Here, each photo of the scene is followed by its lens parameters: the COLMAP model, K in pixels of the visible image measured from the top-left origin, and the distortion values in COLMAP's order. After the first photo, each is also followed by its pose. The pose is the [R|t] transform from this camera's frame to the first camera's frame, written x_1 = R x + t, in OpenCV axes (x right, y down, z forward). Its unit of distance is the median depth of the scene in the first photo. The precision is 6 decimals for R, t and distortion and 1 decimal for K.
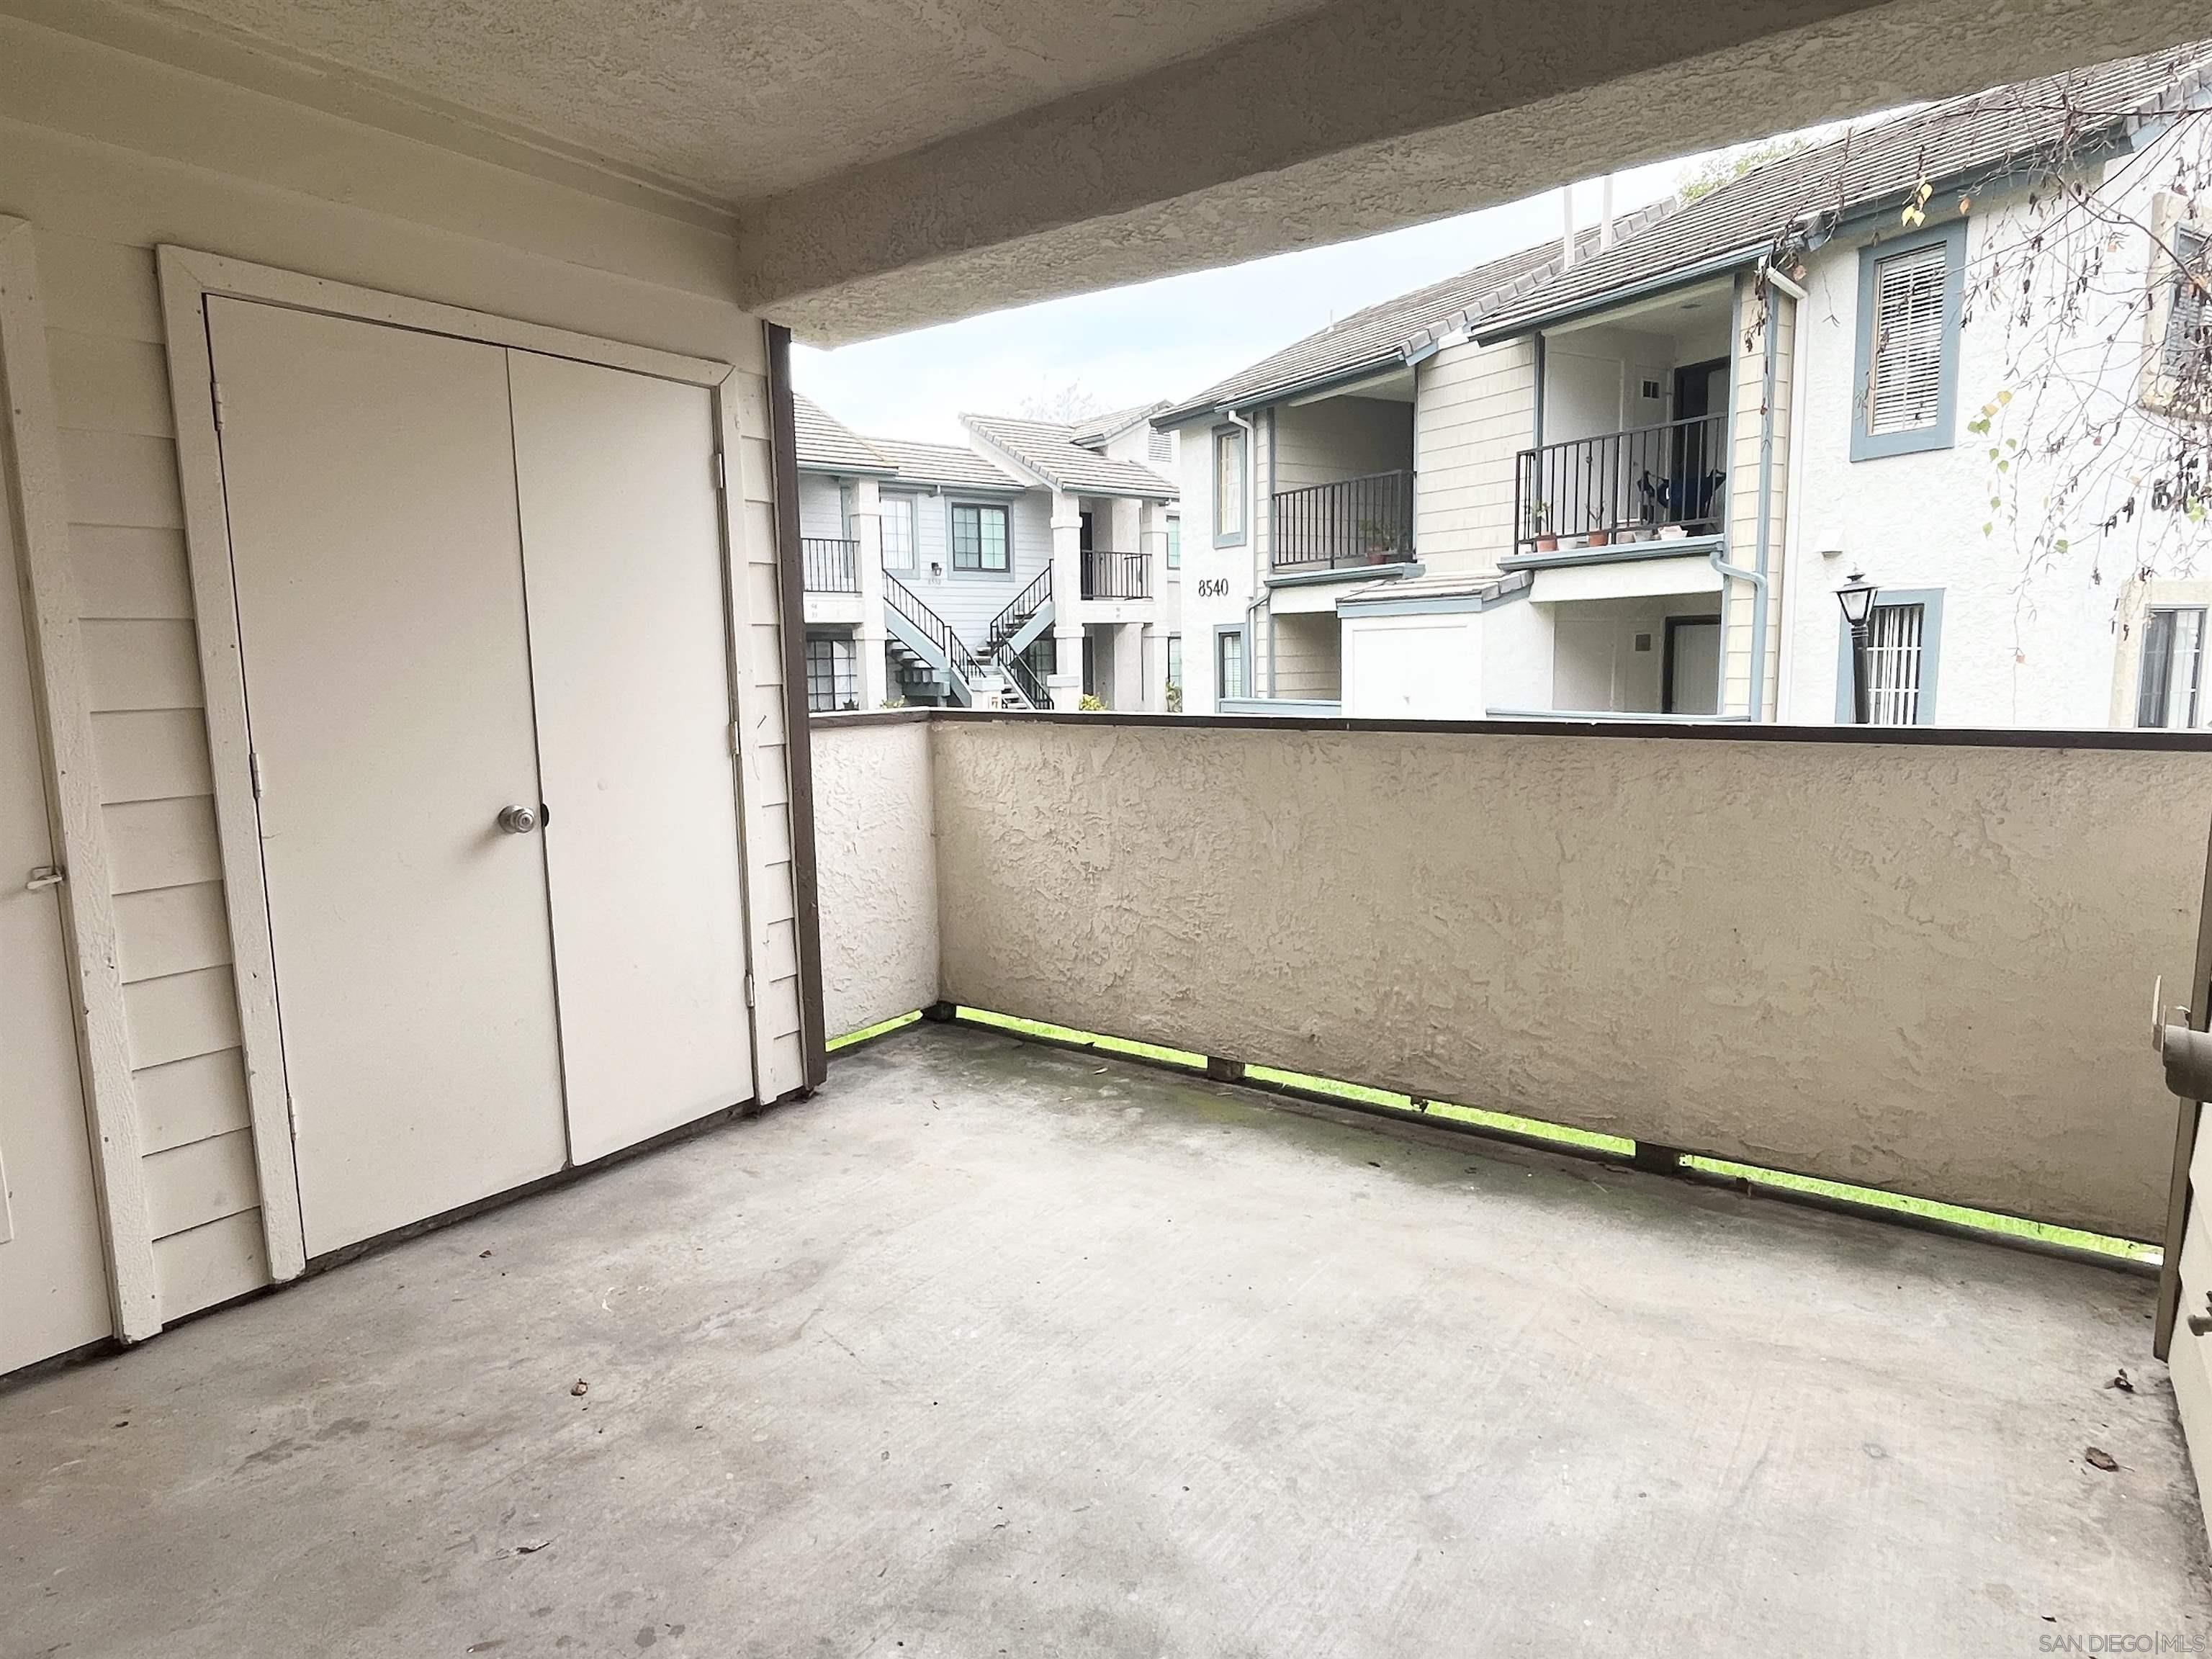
lens RADIAL K [[1256.9, 0, 1105.4], [0, 1256.9, 826.0], [0, 0, 1]] dist [-0.001337, -0.002046]
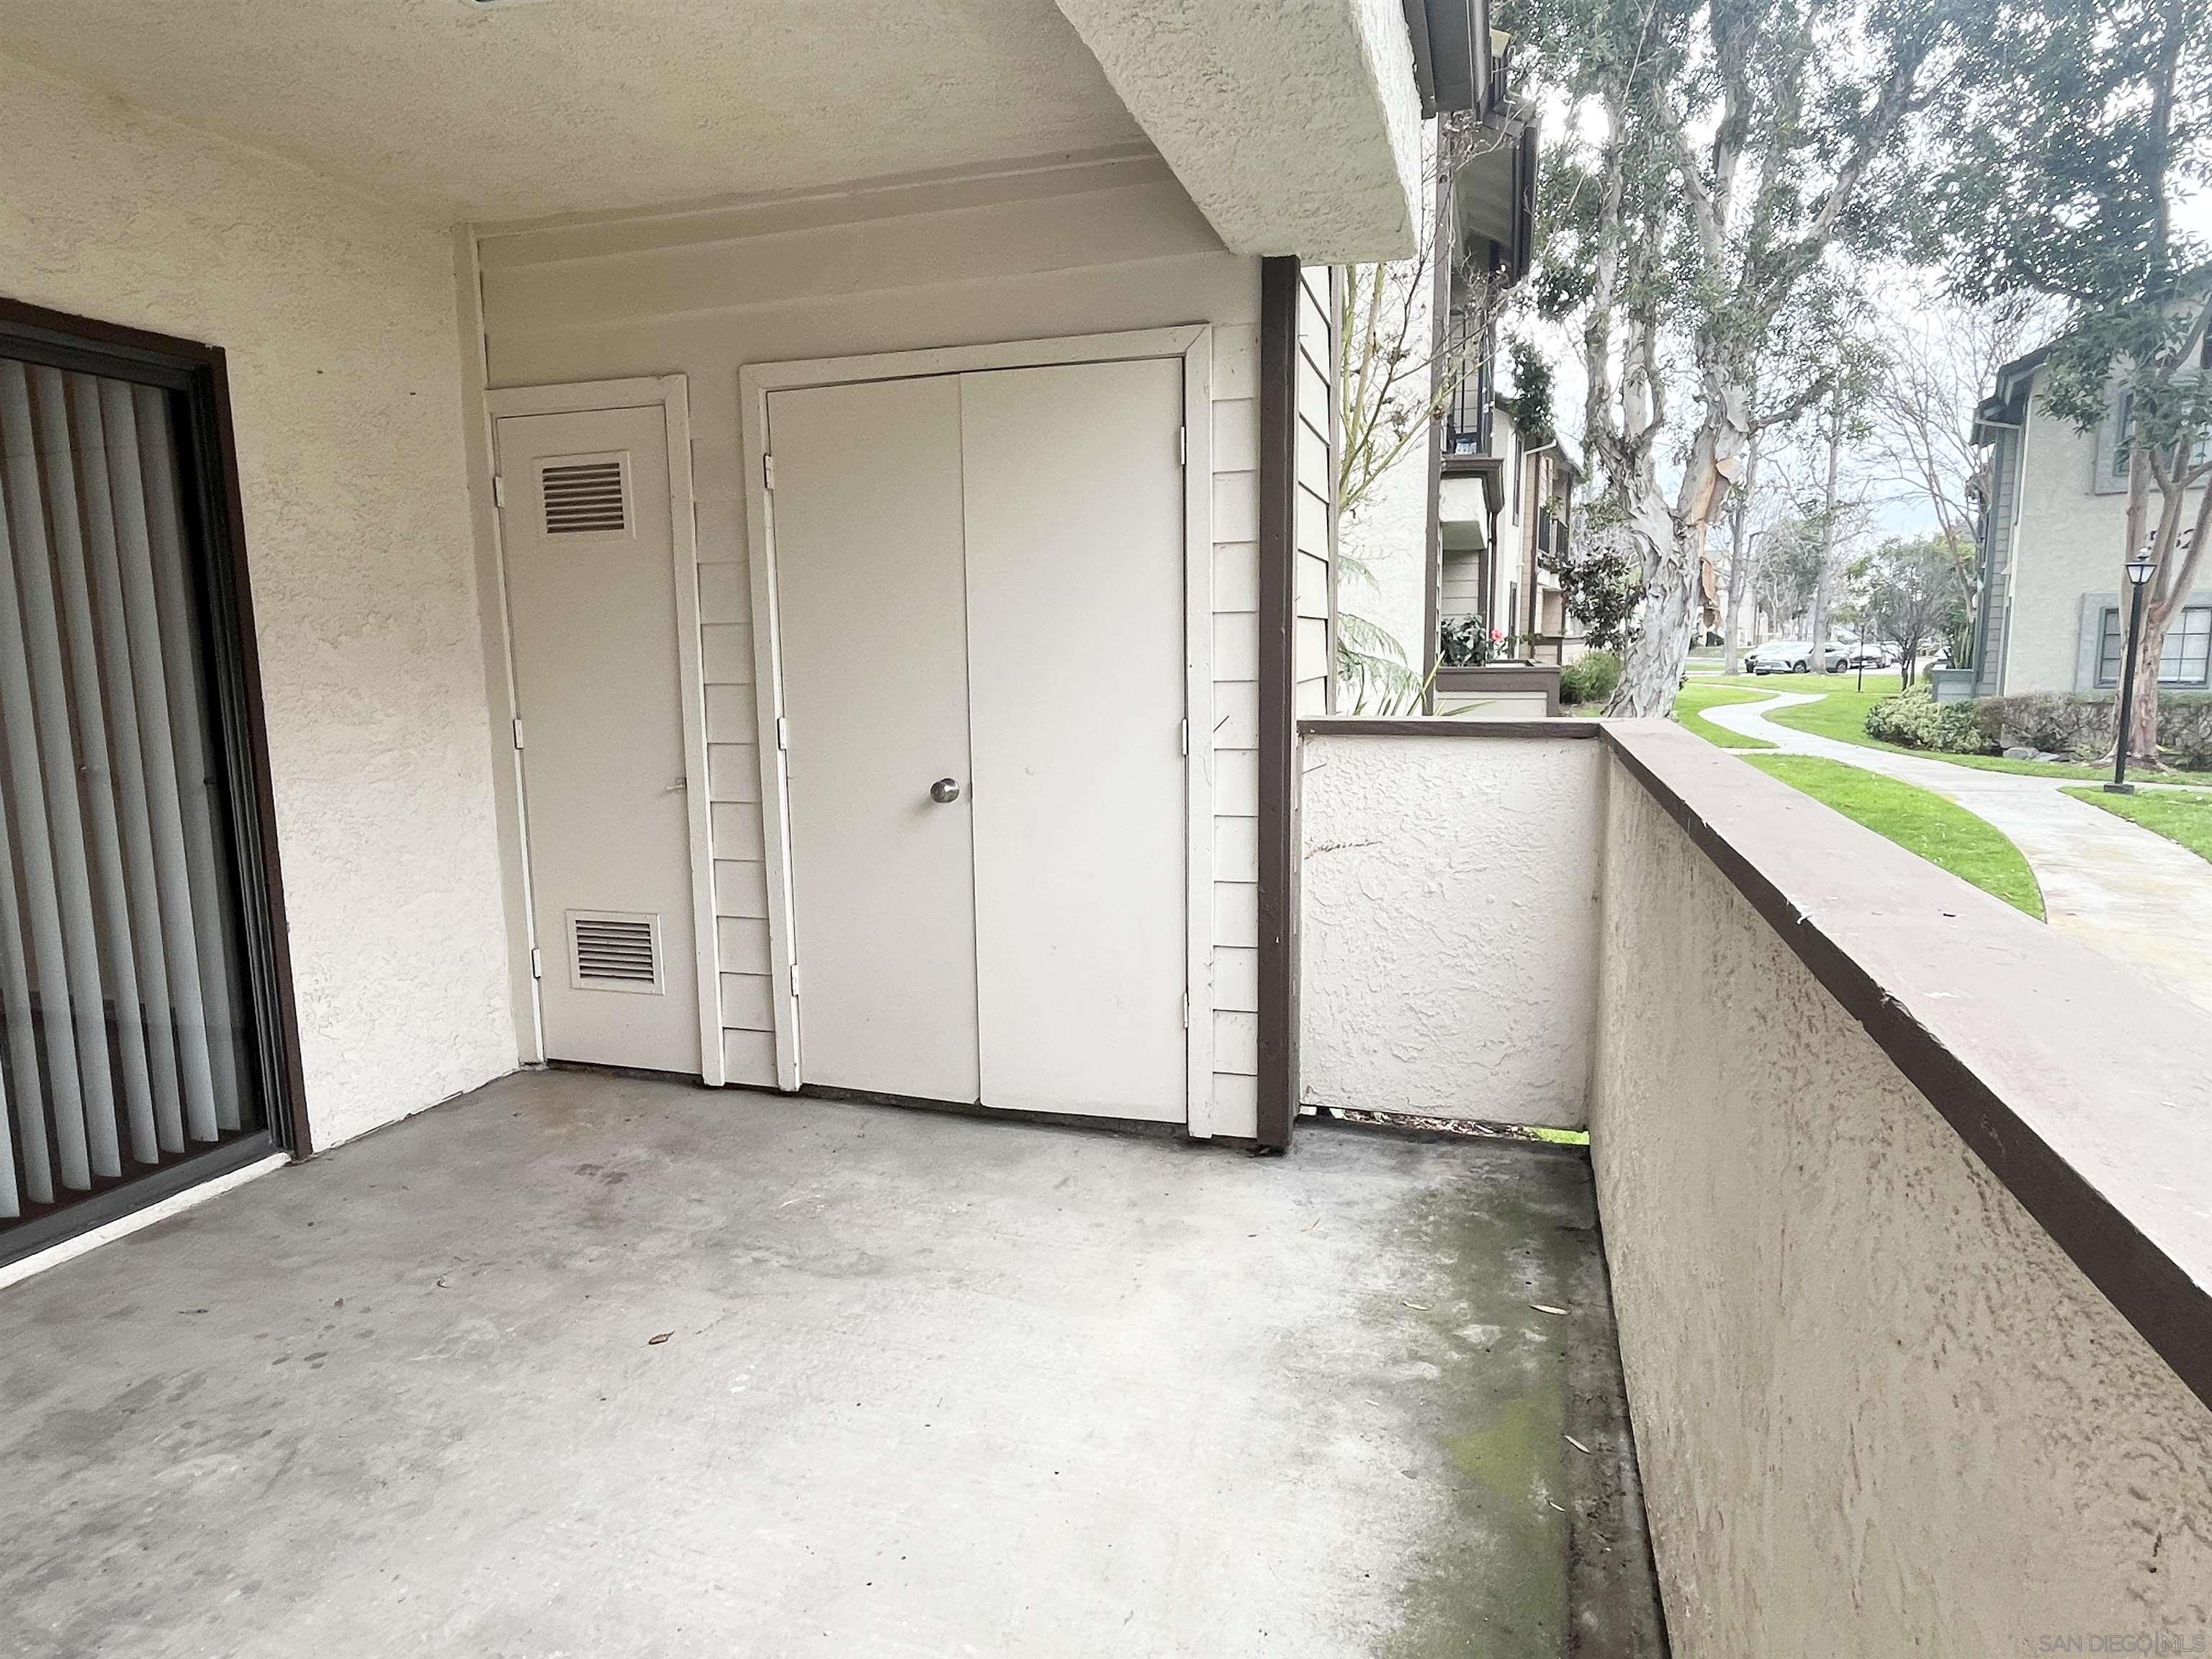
lens RADIAL K [[1256.9, 0, 1109.9], [0, 1256.9, 828.3], [0, 0, 1]] dist [-0.001337, -0.002046]
pose [[0.305611, 0.153877, -0.939640, 0.623610], [-0.119859, 0.985222, 0.122358, -0.122292], [0.944582, 0.075231, 0.319538, 0.728676]]
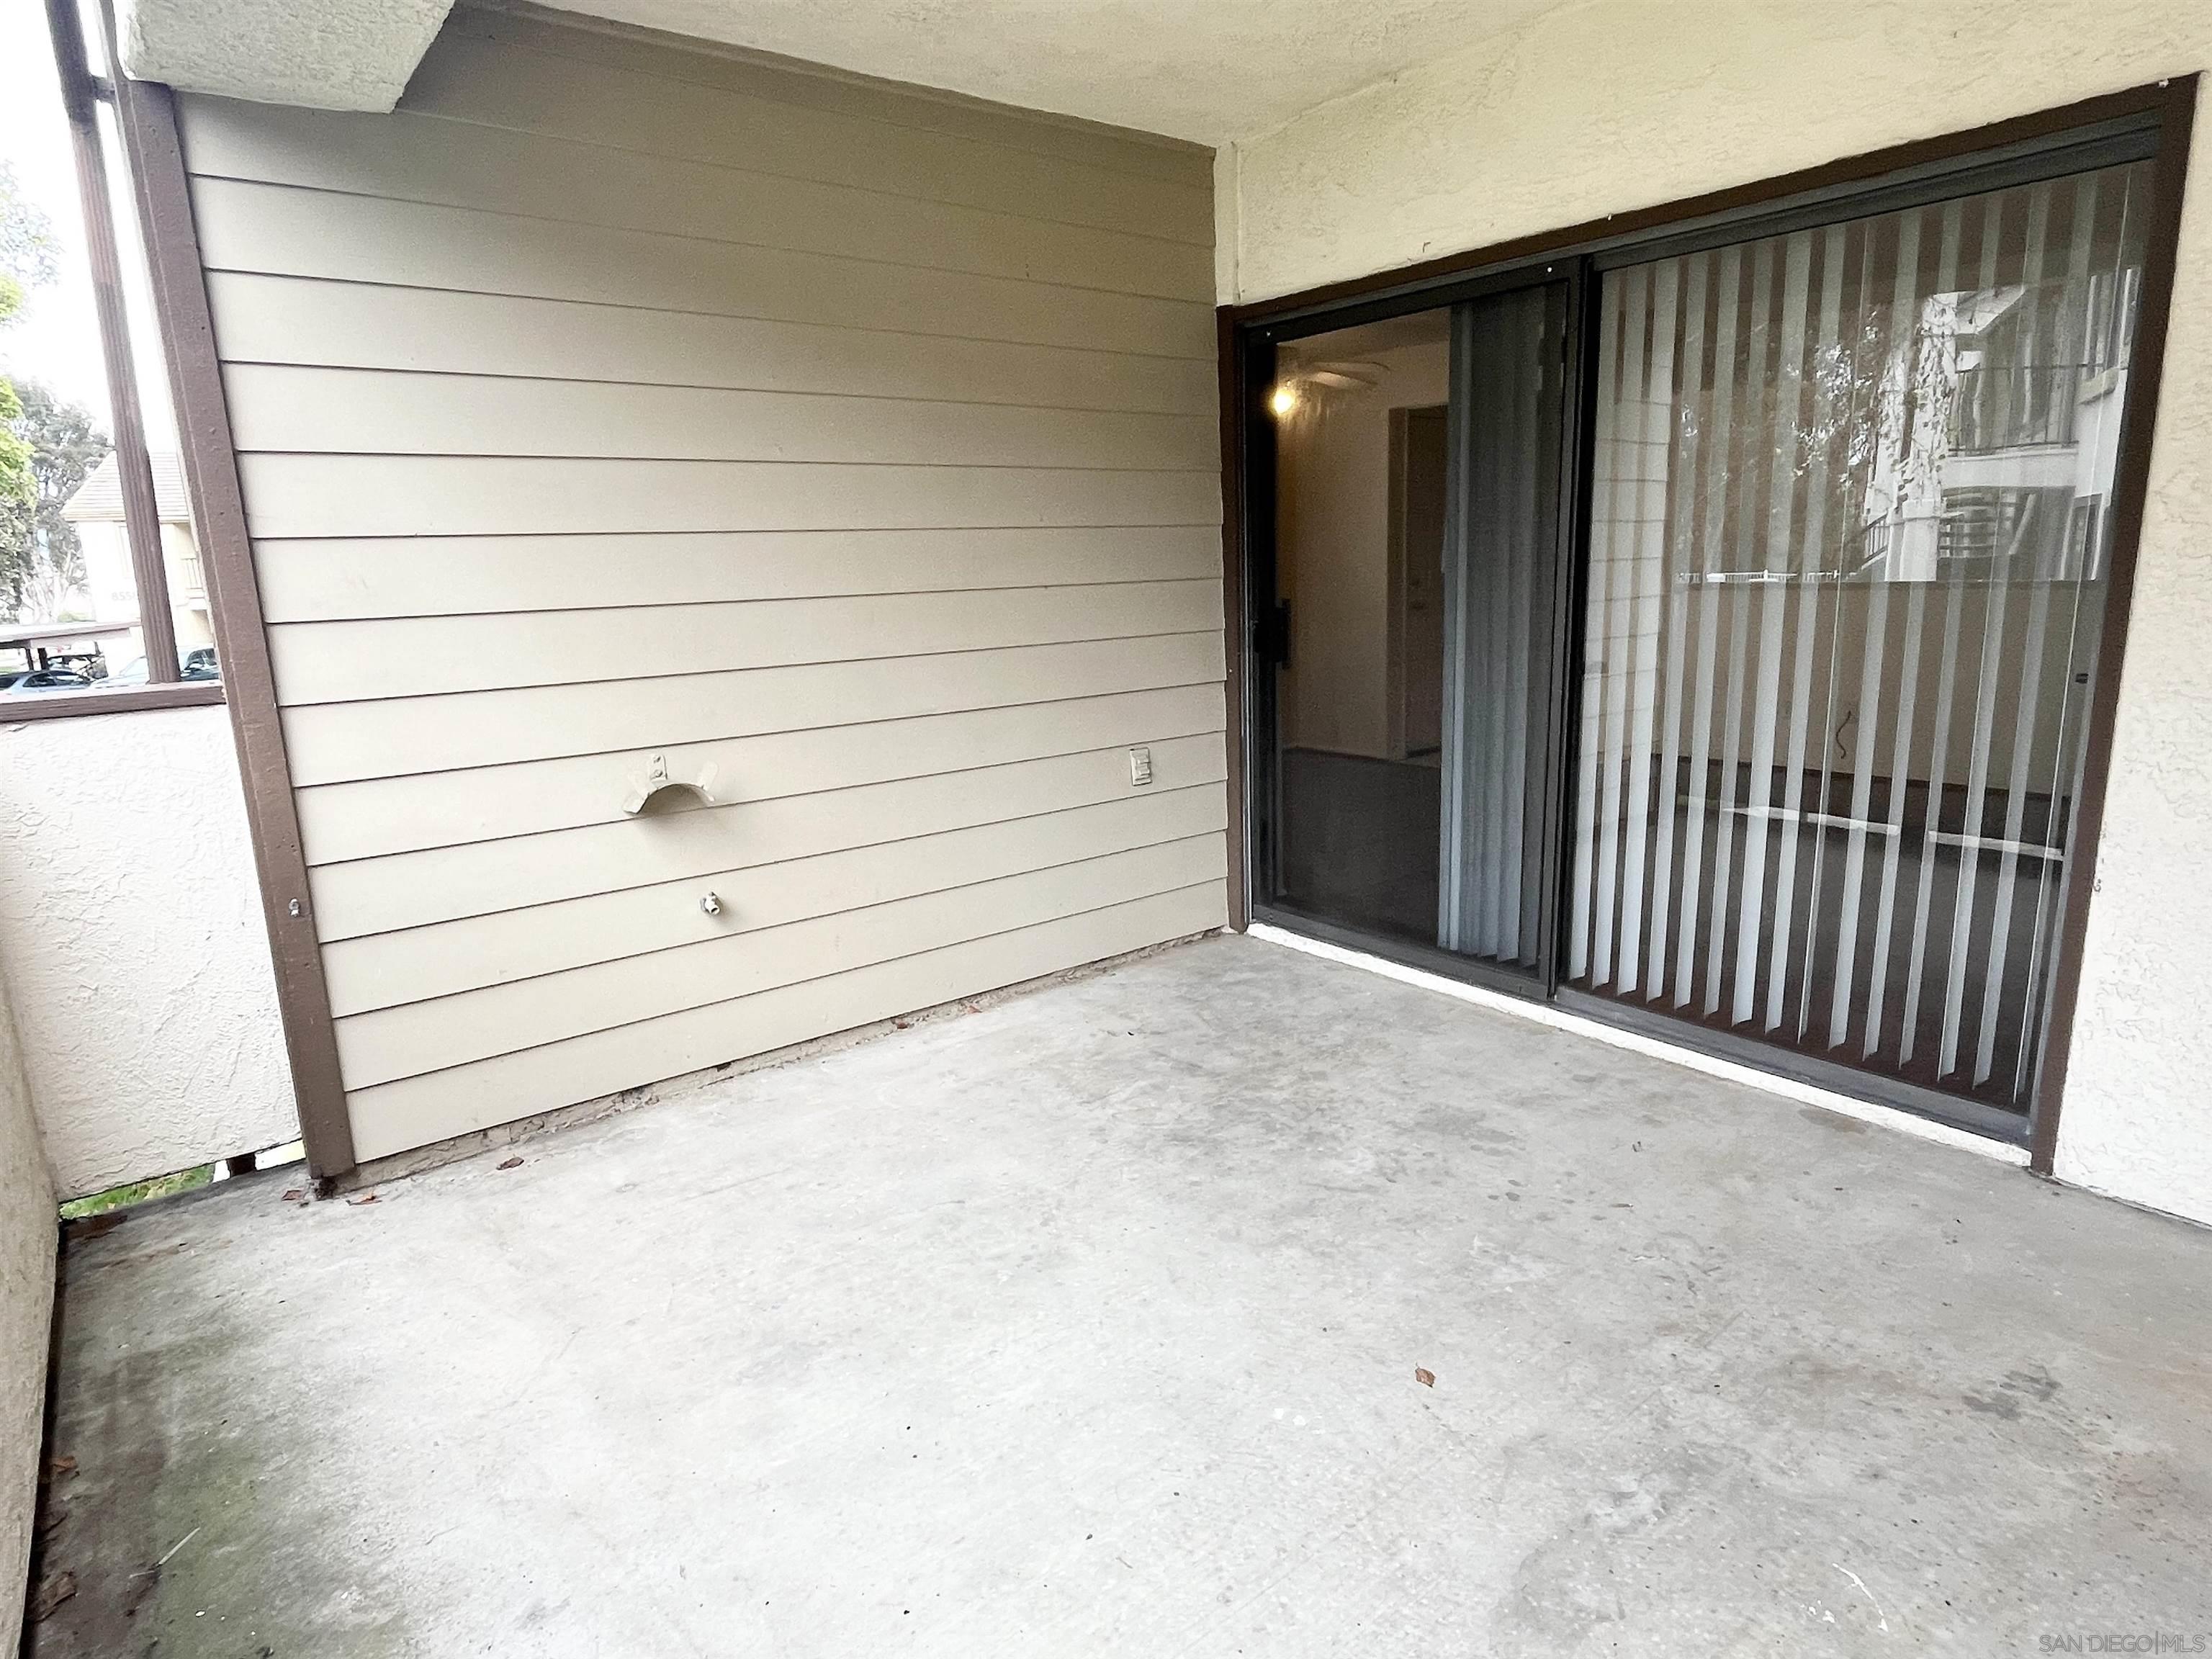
lens RADIAL K [[1256.9, 0, 1114.1], [0, 1256.9, 819.6], [0, 0, 1]] dist [-0.001337, -0.002046]
pose [[-0.957646, -0.009027, 0.287805, -0.181809], [0.088263, 0.942192, 0.323240, -0.176473], [-0.274086, 0.334952, -0.901490, 1.274845]]
